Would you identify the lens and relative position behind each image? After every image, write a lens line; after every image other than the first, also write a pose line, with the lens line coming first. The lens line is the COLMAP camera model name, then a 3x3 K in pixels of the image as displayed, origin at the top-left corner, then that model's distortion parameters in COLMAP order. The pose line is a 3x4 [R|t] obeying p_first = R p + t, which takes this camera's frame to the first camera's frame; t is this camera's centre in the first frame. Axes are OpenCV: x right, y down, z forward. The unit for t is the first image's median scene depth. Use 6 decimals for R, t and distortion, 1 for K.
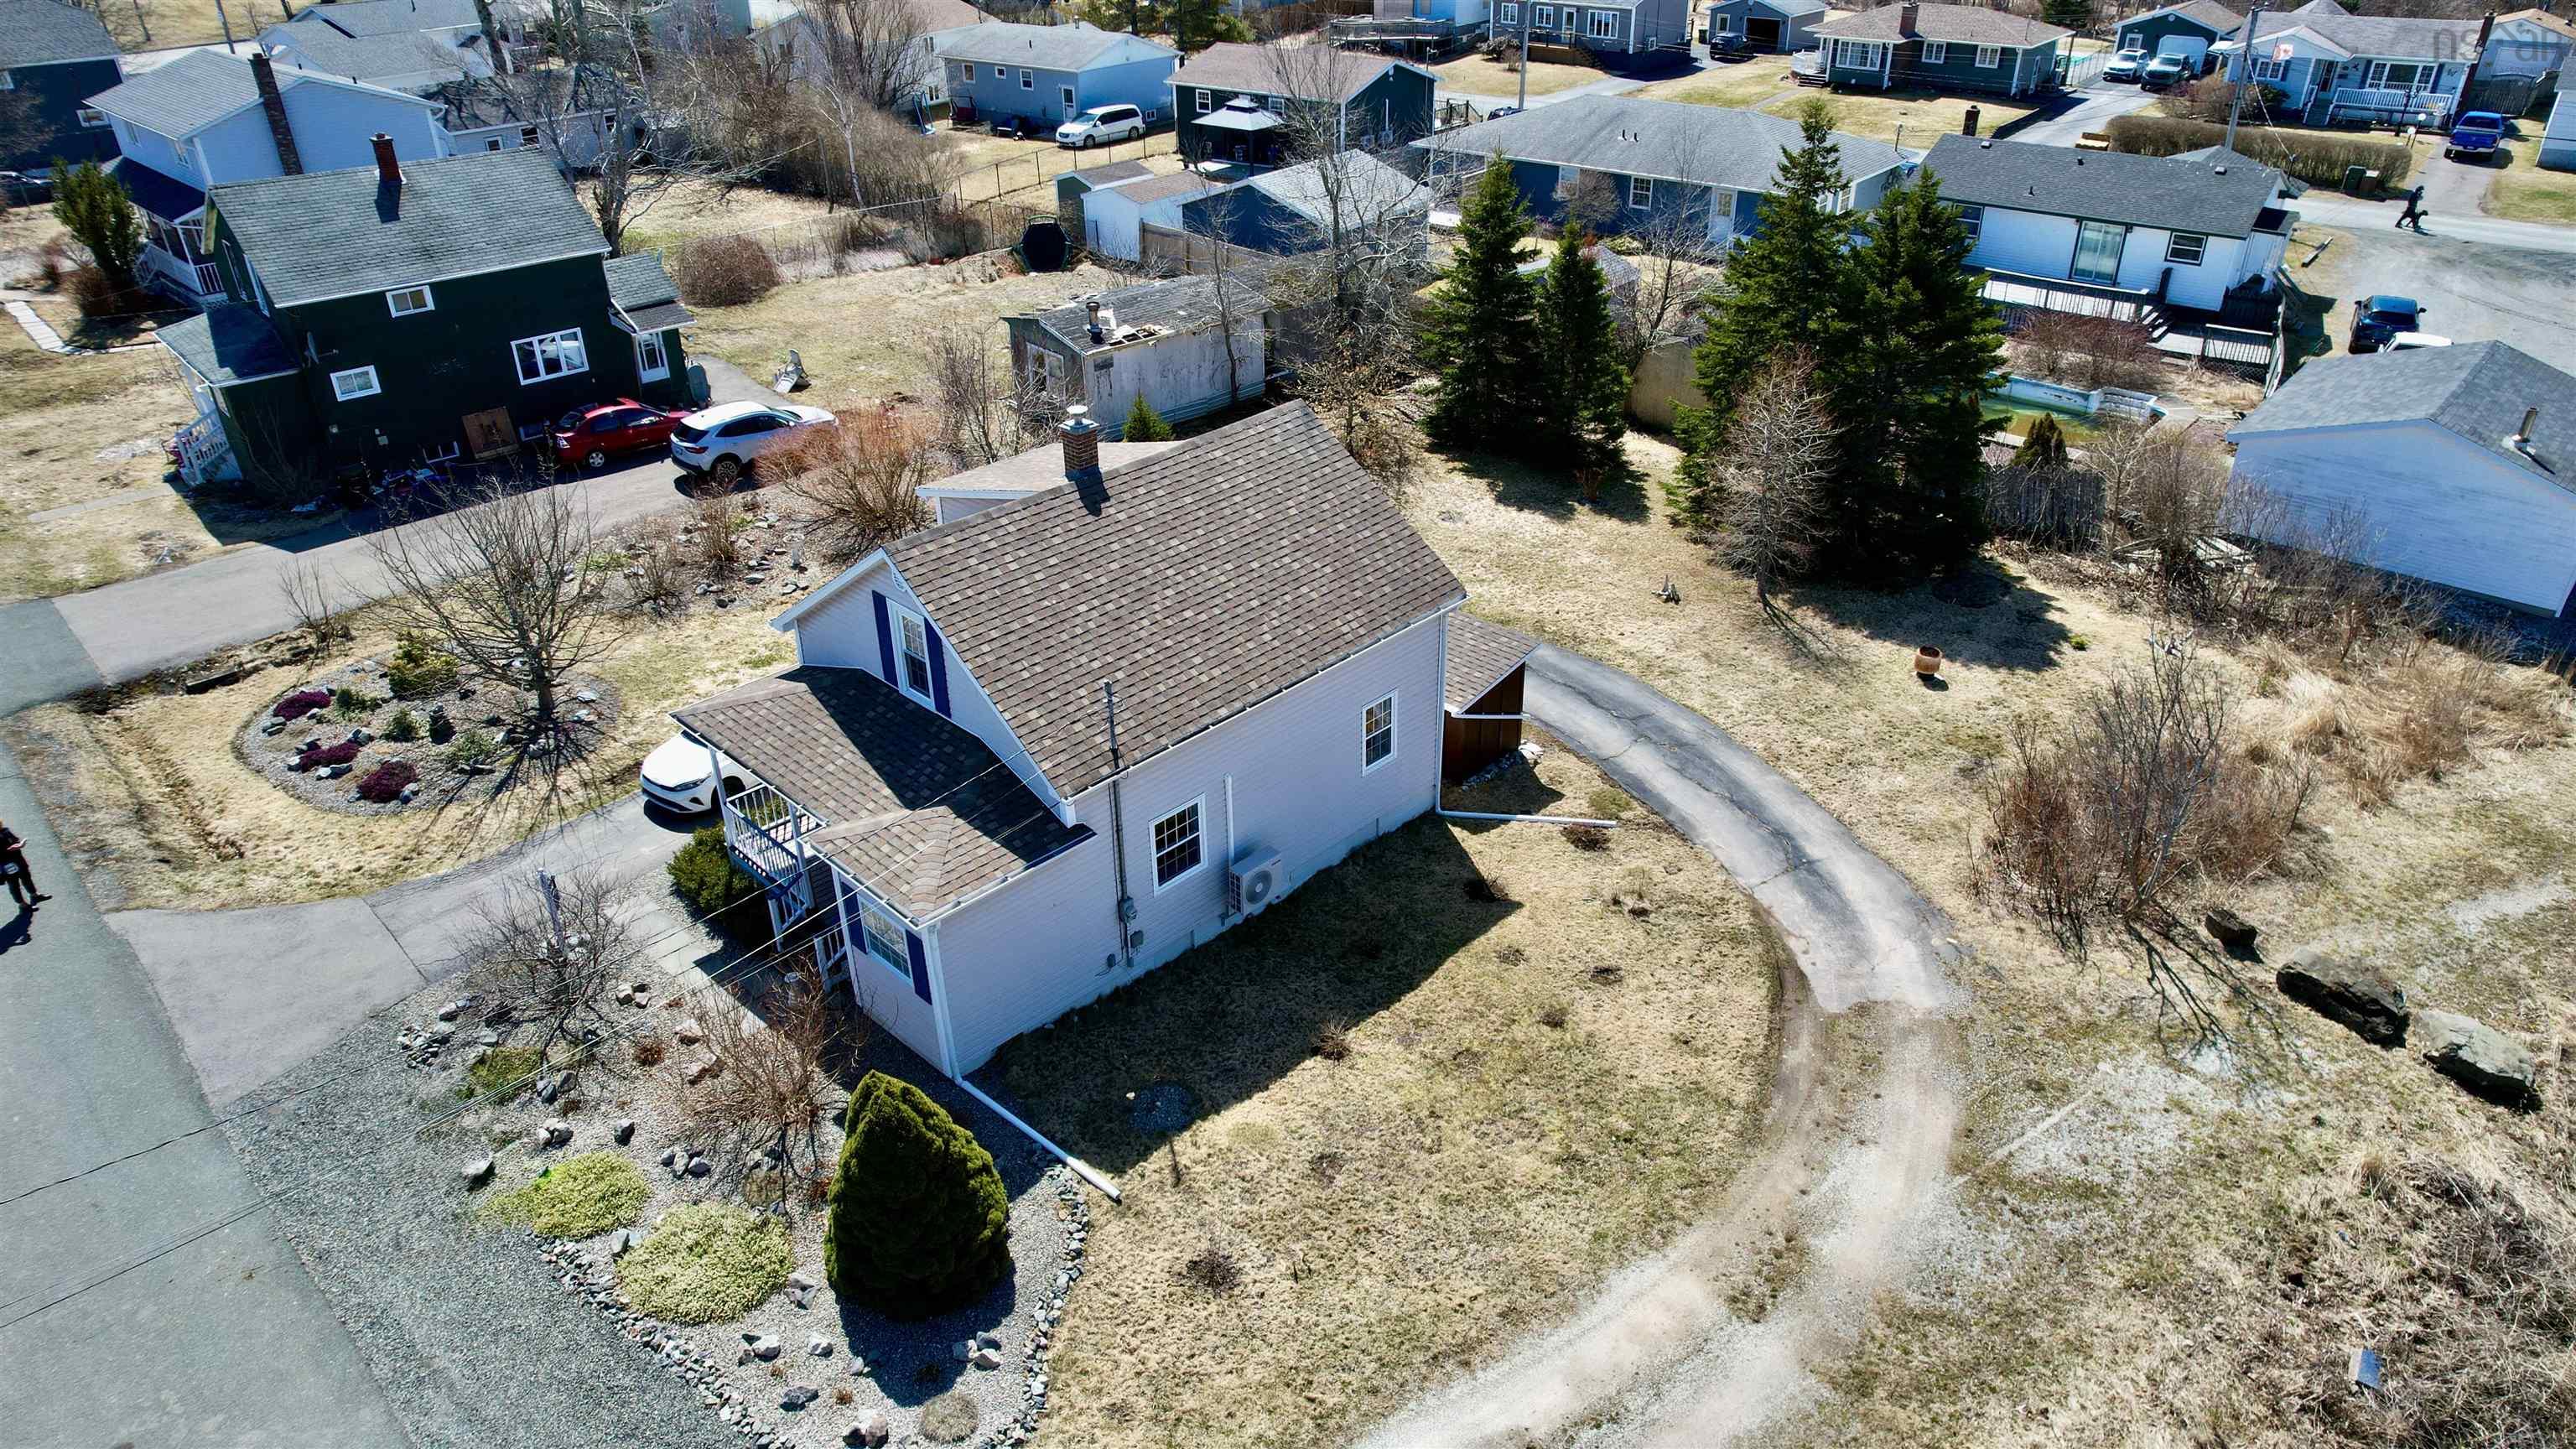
lens RADIAL K [[1645.9, 0, 1288.0], [0, 1645.9, 724.5], [0, 0, 1]] dist [-0.082374, 0.072364]
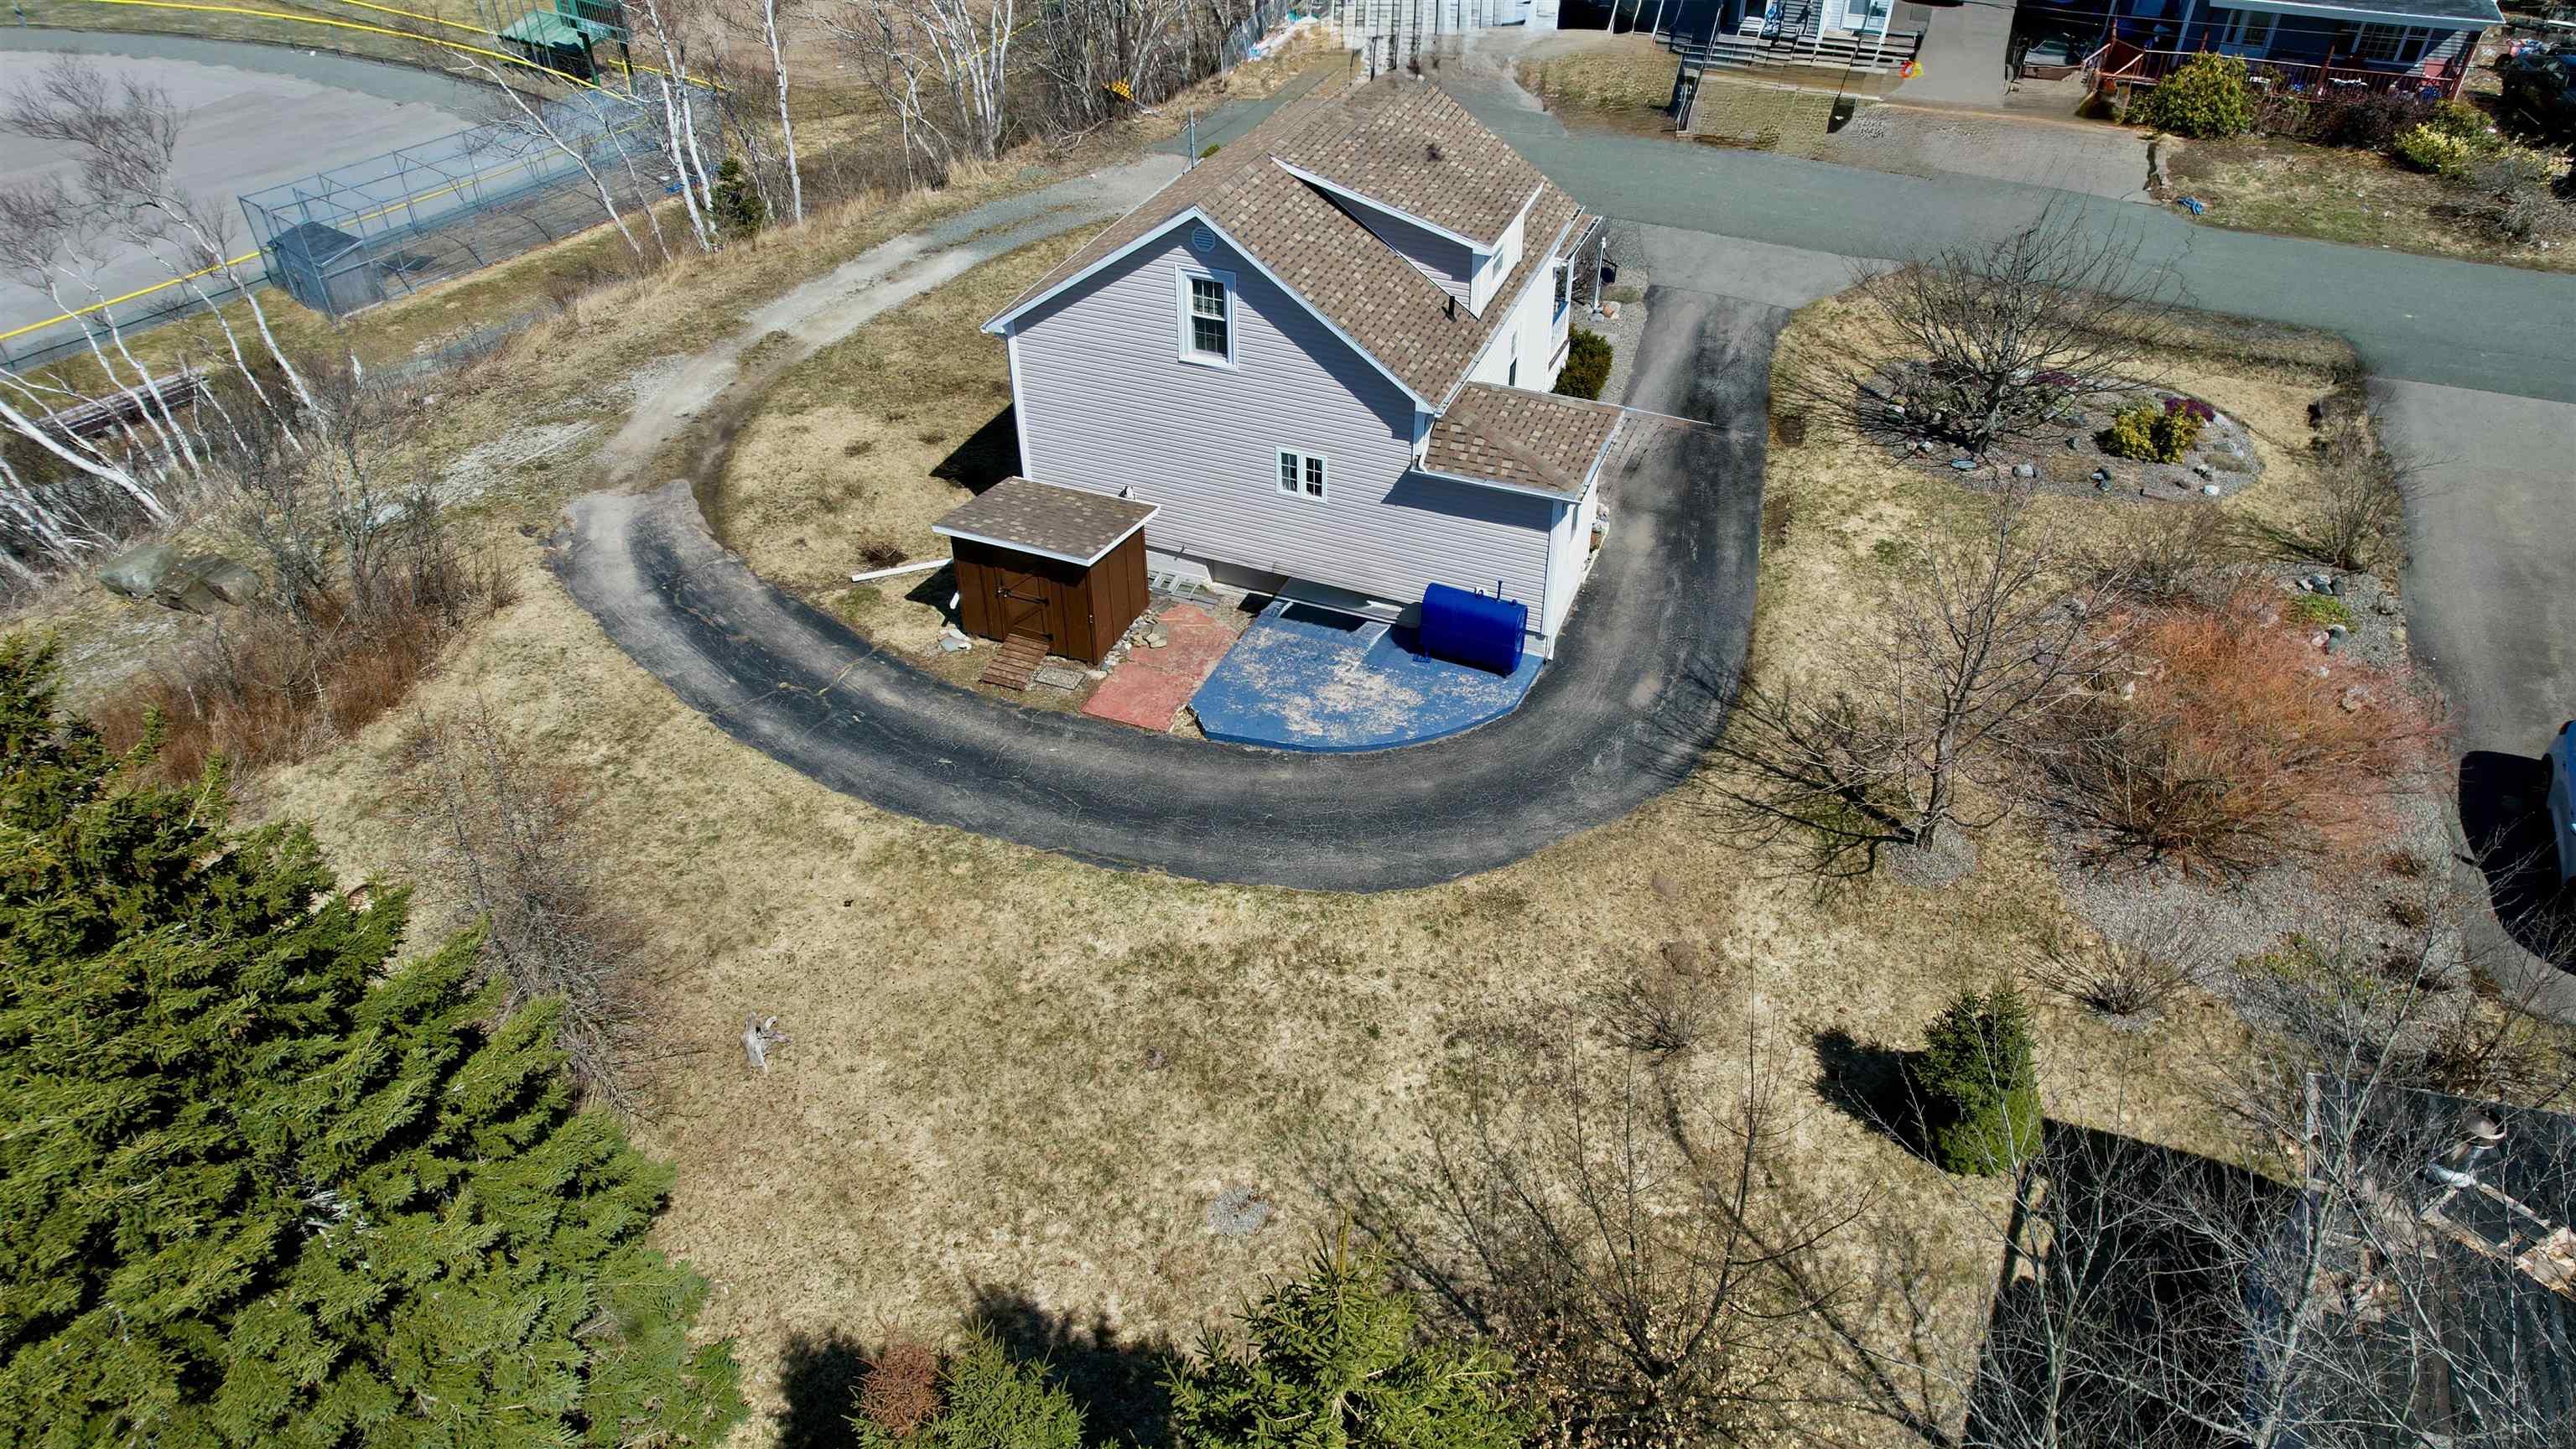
lens RADIAL K [[1645.9, 0, 1288.0], [0, 1645.9, 724.5], [0, 0, 1]] dist [-0.082374, 0.072364]
pose [[-0.930901, 0.238300, -0.276832, 0.281038], [-0.169492, 0.389548, 0.905276, -0.946035], [0.323567, 0.889644, -0.322240, 1.680497]]
